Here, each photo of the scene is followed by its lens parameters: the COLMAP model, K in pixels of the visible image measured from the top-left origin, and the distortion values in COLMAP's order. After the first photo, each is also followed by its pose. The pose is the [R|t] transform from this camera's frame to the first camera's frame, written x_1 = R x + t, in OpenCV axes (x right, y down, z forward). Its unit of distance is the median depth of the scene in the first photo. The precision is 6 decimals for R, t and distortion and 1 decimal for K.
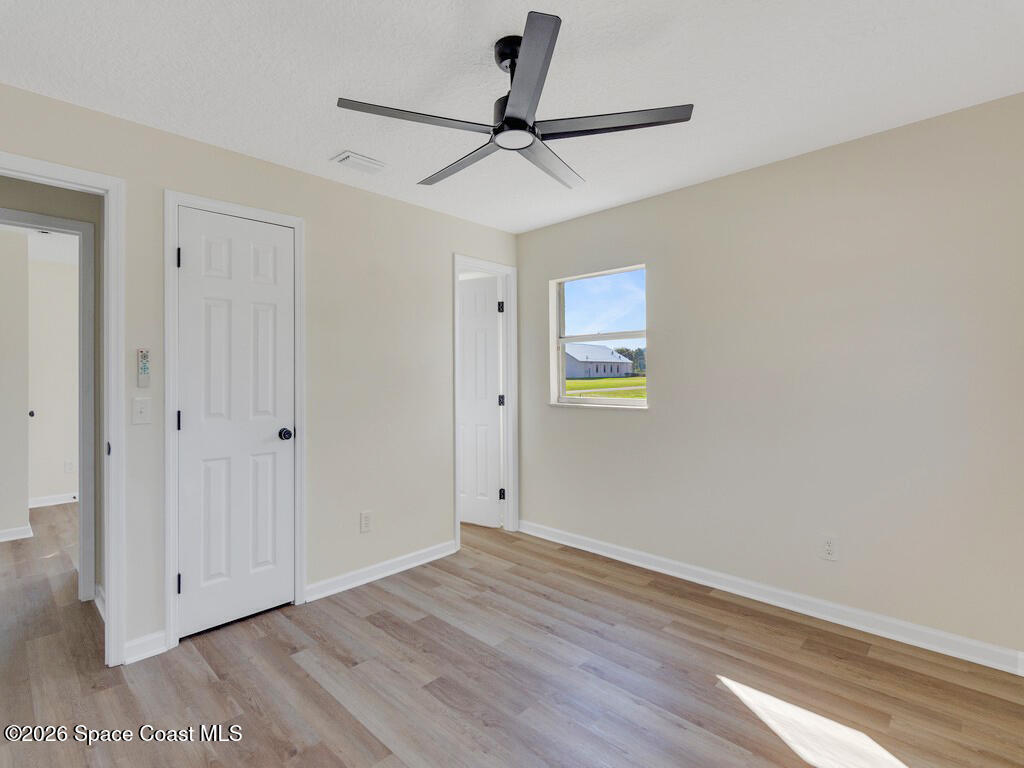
lens RADIAL K [[499.1, 0, 510.5], [0, 499.1, 375.2], [0, 0, 1]] dist [-0.009355, -0.001306]
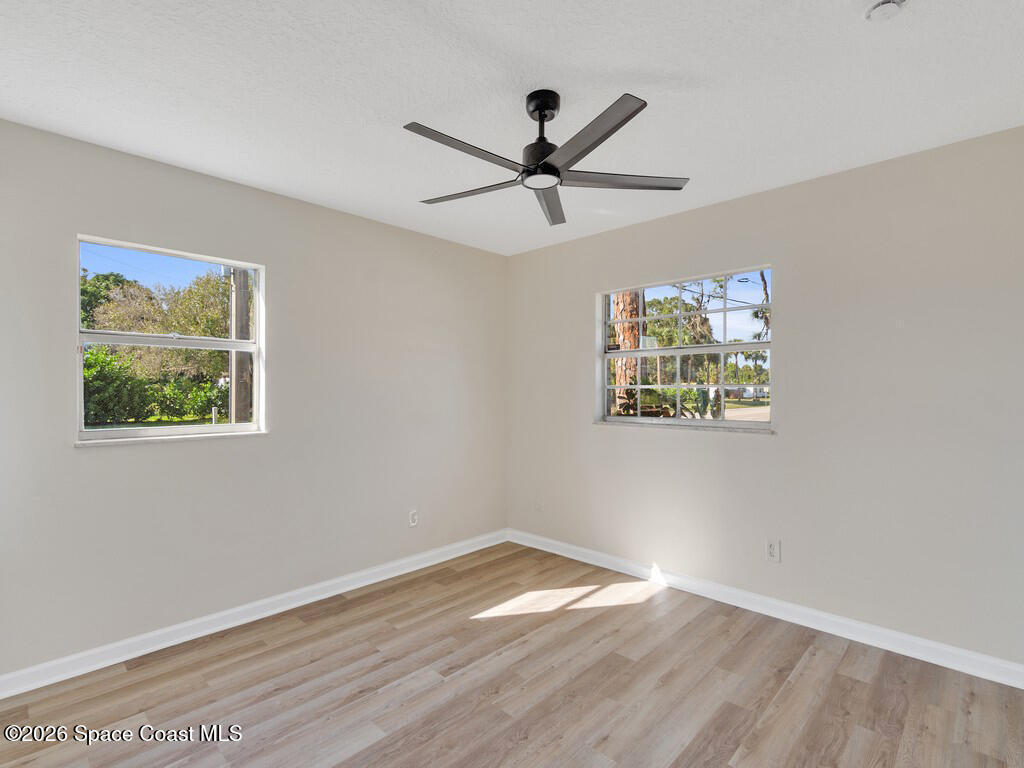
lens RADIAL K [[499.1, 0, 513.2], [0, 499.1, 389.1], [0, 0, 1]] dist [-0.009355, -0.001306]
pose [[0.006263, 0.005165, 0.999967, -0.764337], [0.009237, 0.999944, -0.005223, 0.001631], [-0.999938, 0.009270, 0.006215, 0.730801]]
